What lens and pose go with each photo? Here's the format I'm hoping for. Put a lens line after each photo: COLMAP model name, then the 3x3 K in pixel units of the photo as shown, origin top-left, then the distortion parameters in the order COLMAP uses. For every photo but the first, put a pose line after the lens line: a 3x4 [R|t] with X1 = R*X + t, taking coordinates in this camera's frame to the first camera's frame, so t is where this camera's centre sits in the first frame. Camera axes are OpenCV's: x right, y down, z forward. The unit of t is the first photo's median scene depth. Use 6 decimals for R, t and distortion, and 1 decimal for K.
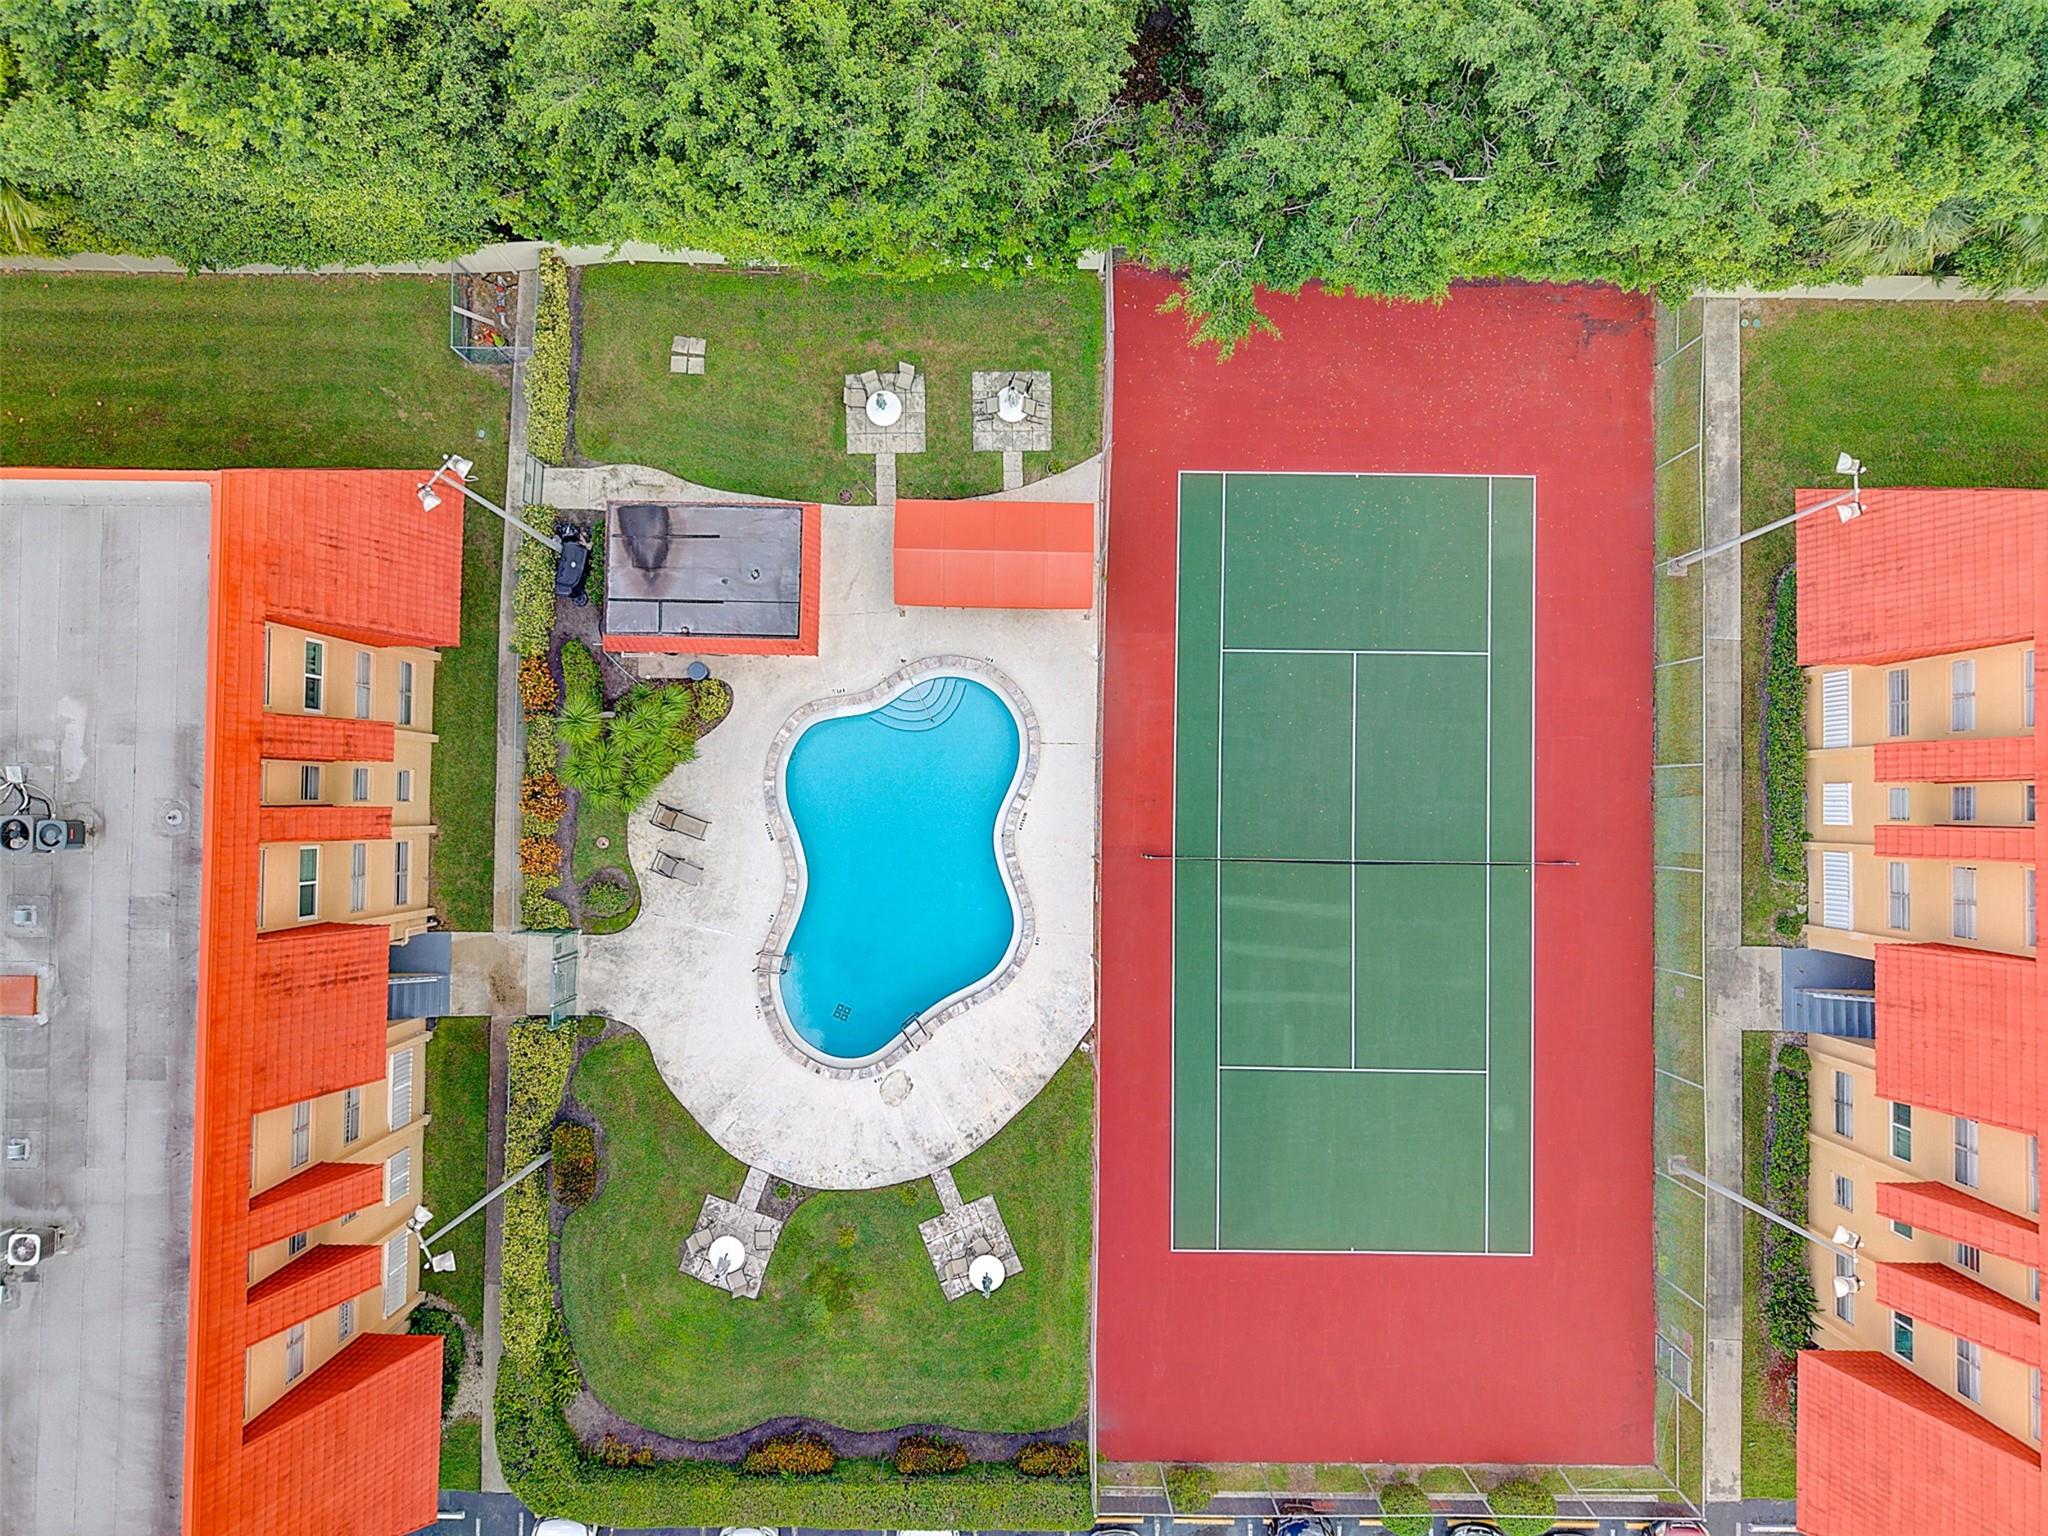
lens RADIAL K [[1359.5, 0, 1019.4], [0, 1359.5, 807.1], [0, 0, 1]] dist [0.004364, -0.004304]
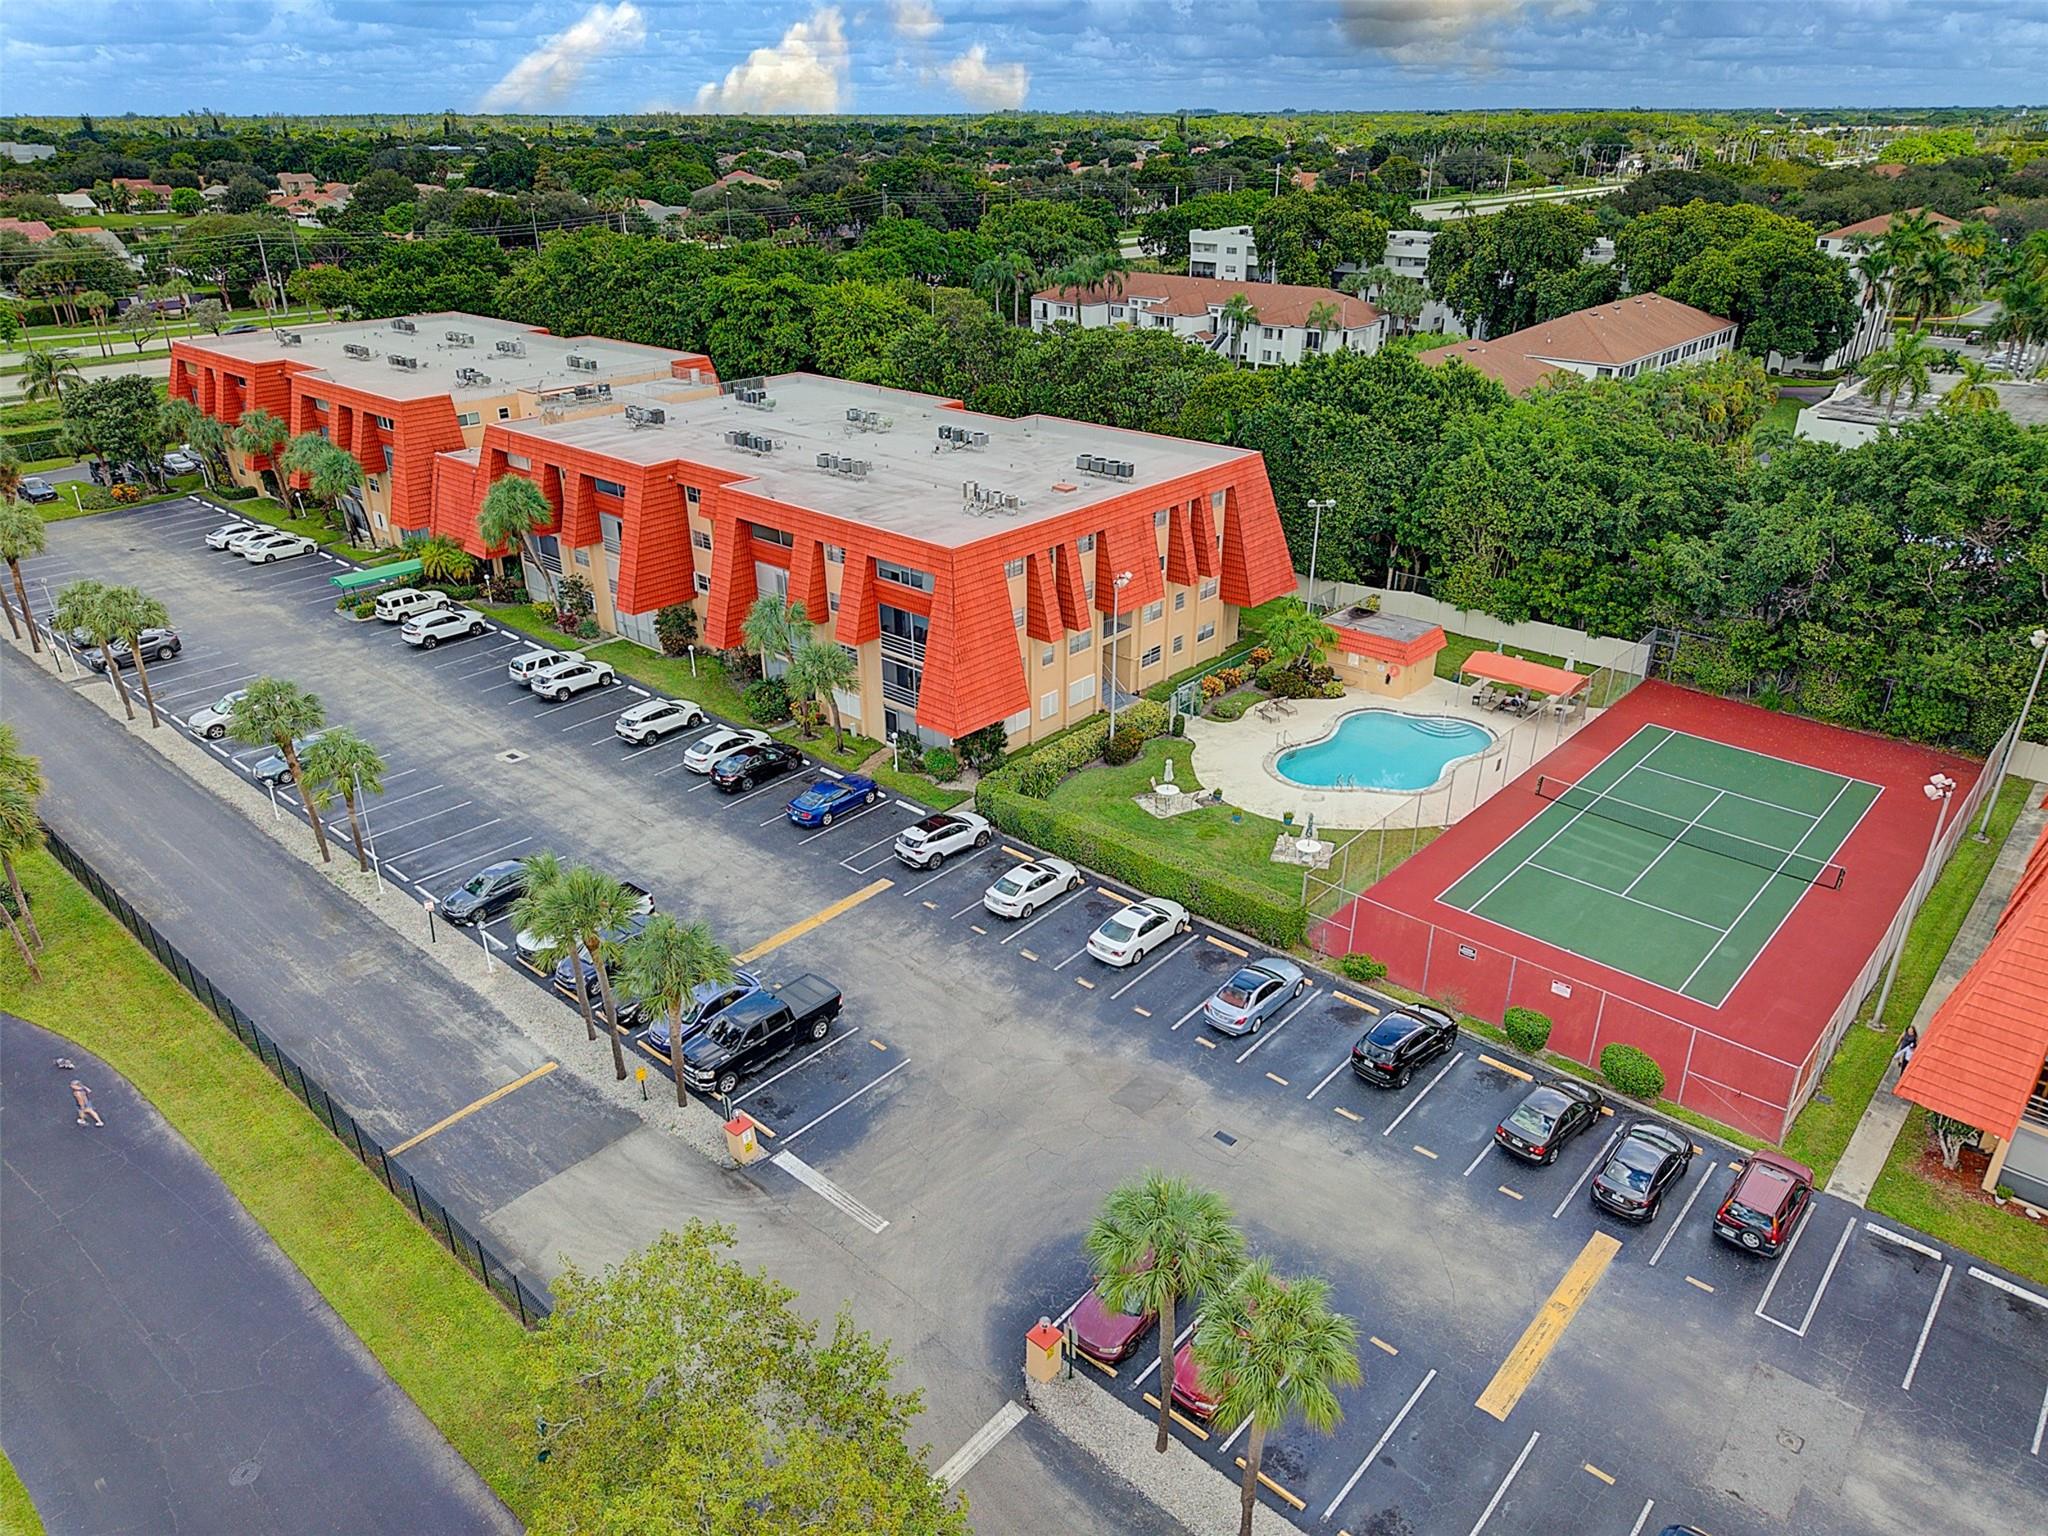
lens RADIAL K [[1359.5, 0, 1019.4], [0, 1359.5, 807.1], [0, 0, 1]] dist [0.004364, -0.004304]
pose [[0.751152, 0.299470, -0.588293, 0.566947], [-0.659850, 0.366576, -0.655912, 1.436584], [0.019228, 0.880874, 0.472959, 0.276882]]
